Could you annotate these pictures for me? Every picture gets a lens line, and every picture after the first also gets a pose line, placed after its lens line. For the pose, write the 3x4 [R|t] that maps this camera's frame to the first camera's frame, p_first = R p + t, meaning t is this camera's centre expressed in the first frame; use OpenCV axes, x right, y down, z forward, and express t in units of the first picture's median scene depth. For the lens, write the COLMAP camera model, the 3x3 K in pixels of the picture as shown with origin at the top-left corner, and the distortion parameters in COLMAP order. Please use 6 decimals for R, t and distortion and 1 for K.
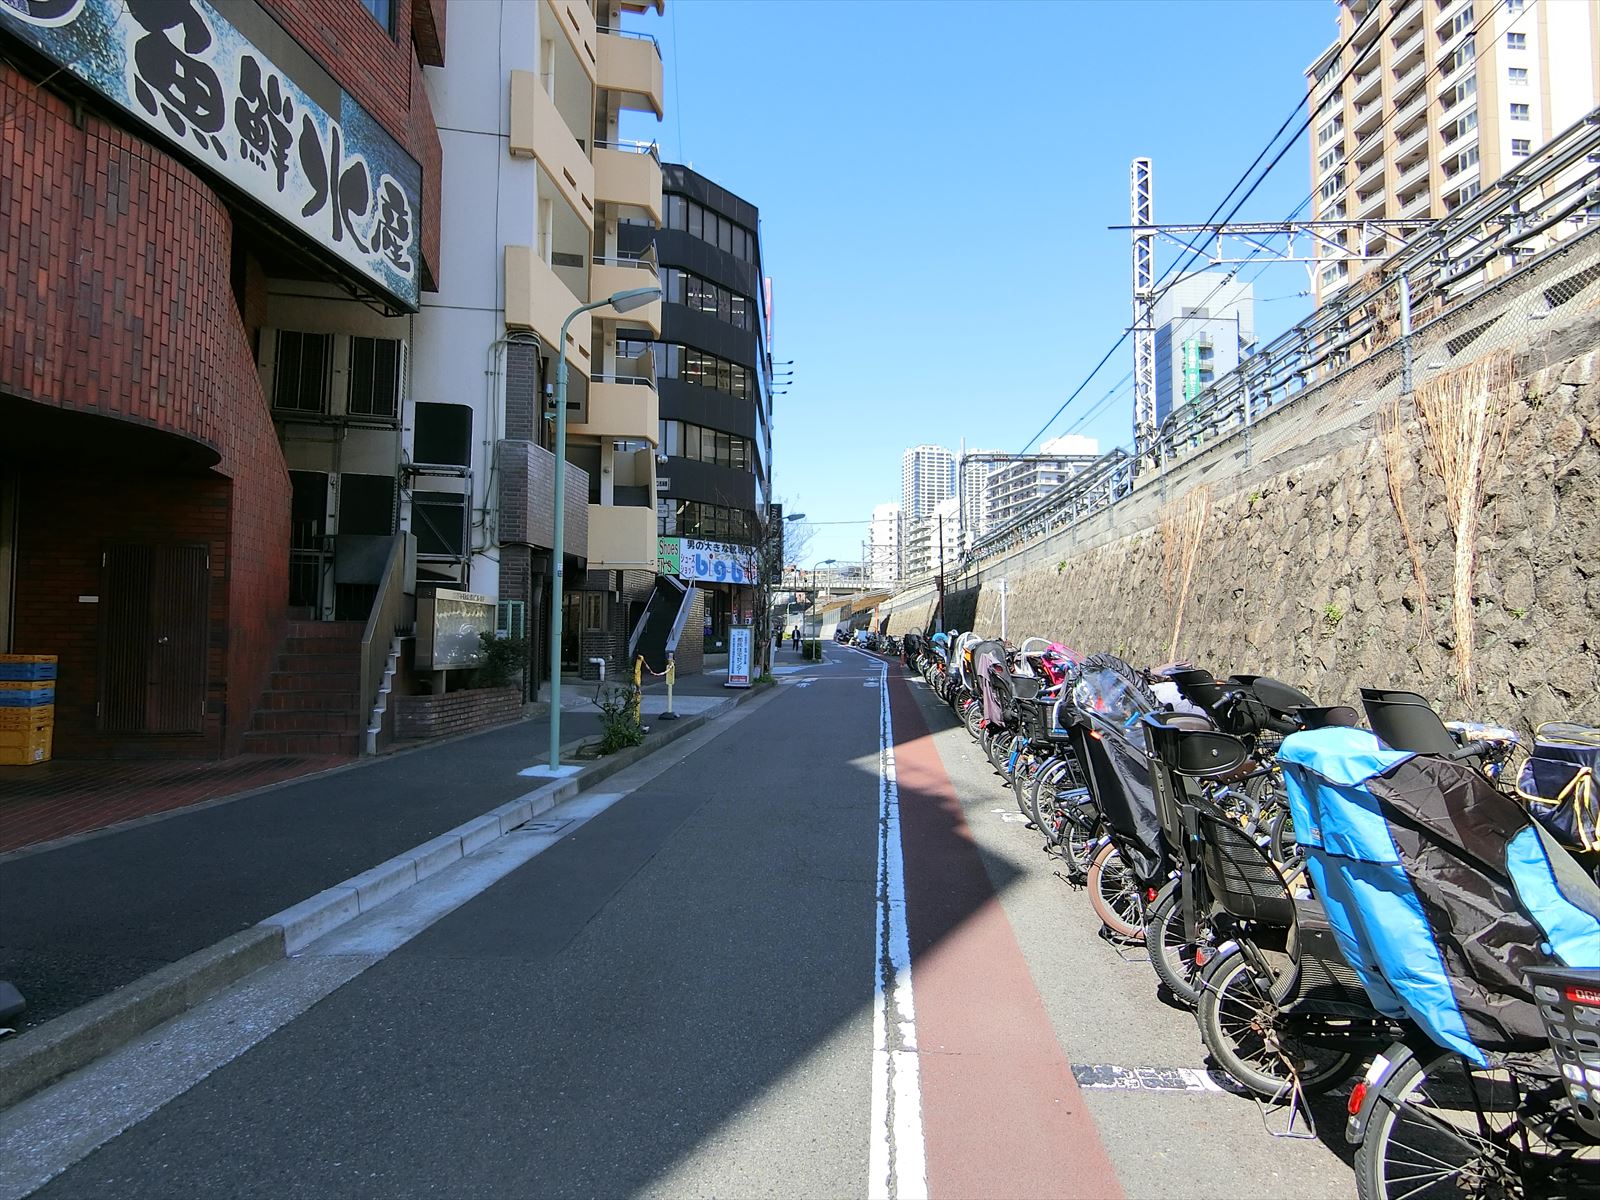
lens RADIAL K [[880.1, 0, 794.6], [0, 880.1, 602.5], [0, 0, 1]] dist [-0.005155, -0.001053]
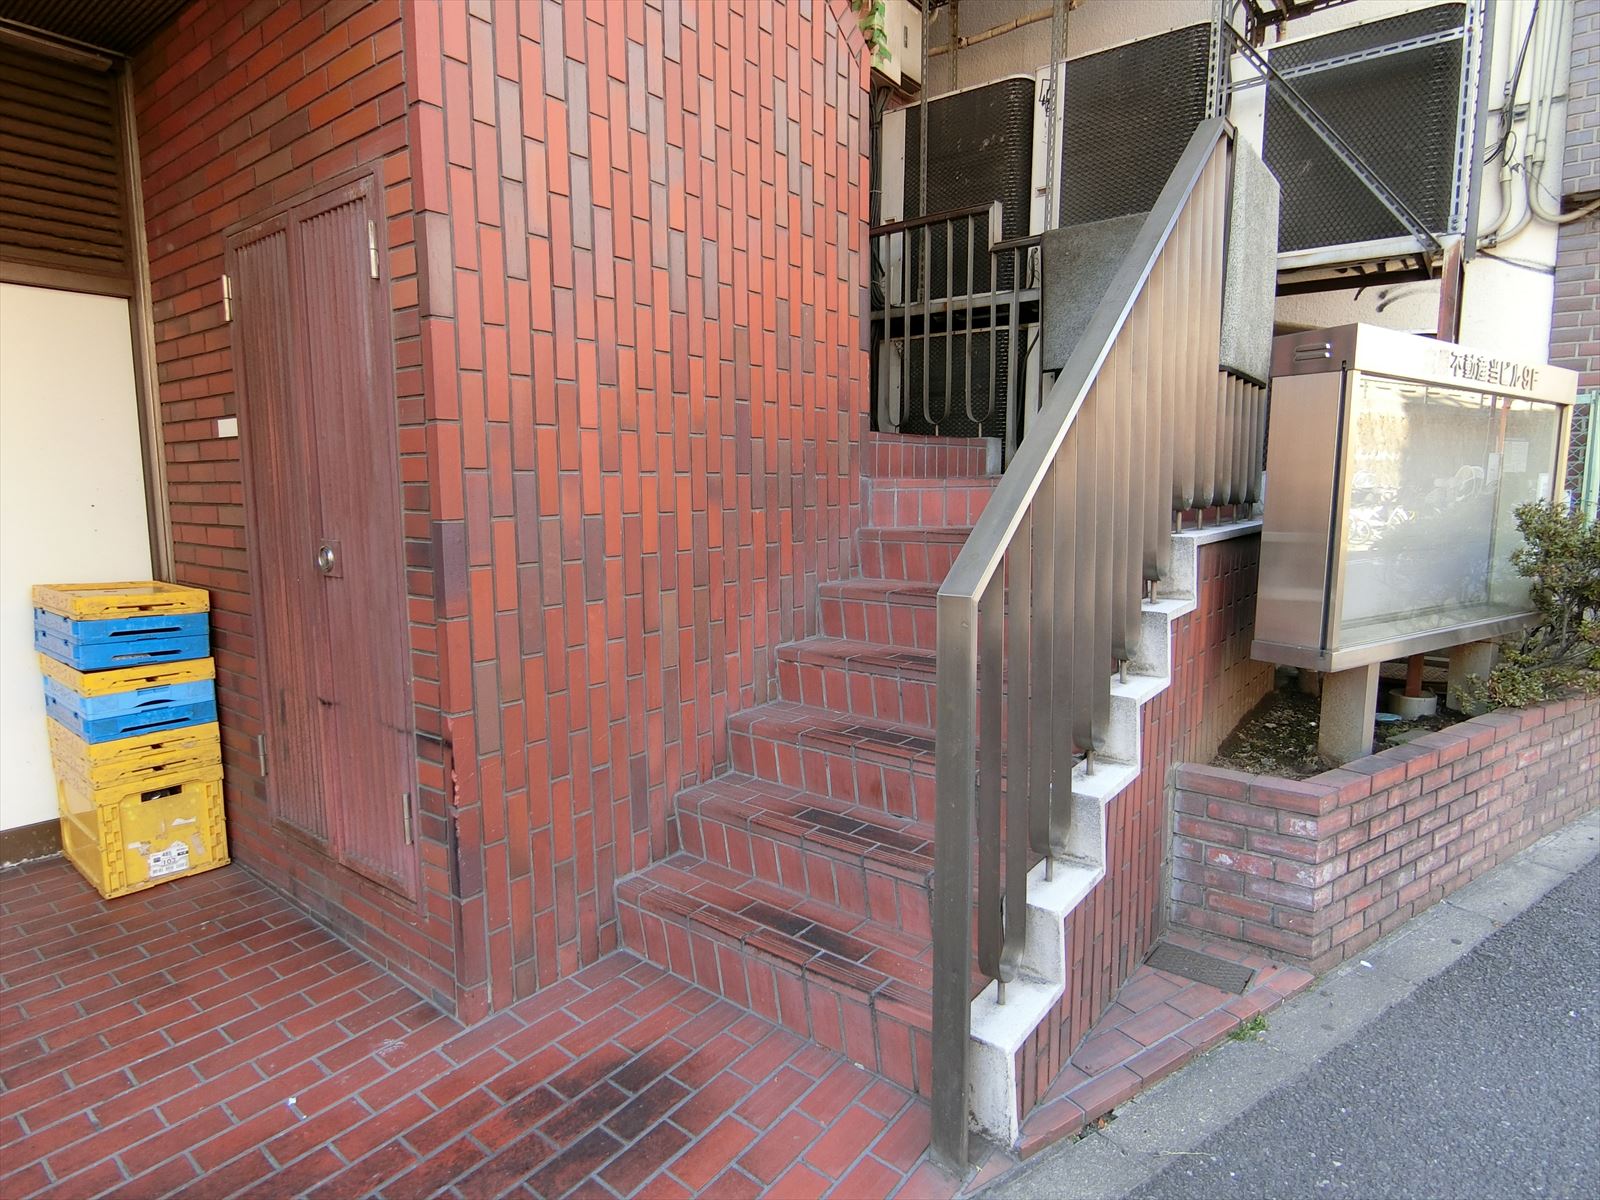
lens RADIAL K [[880.1, 0, 794.6], [0, 880.1, 602.5], [0, 0, 1]] dist [-0.005155, -0.001053]
pose [[0.615746, 0.084955, -0.783352, -0.303249], [0.044587, 0.988821, 0.142285, 0.017054], [0.786682, -0.122539, 0.605074, 0.713795]]
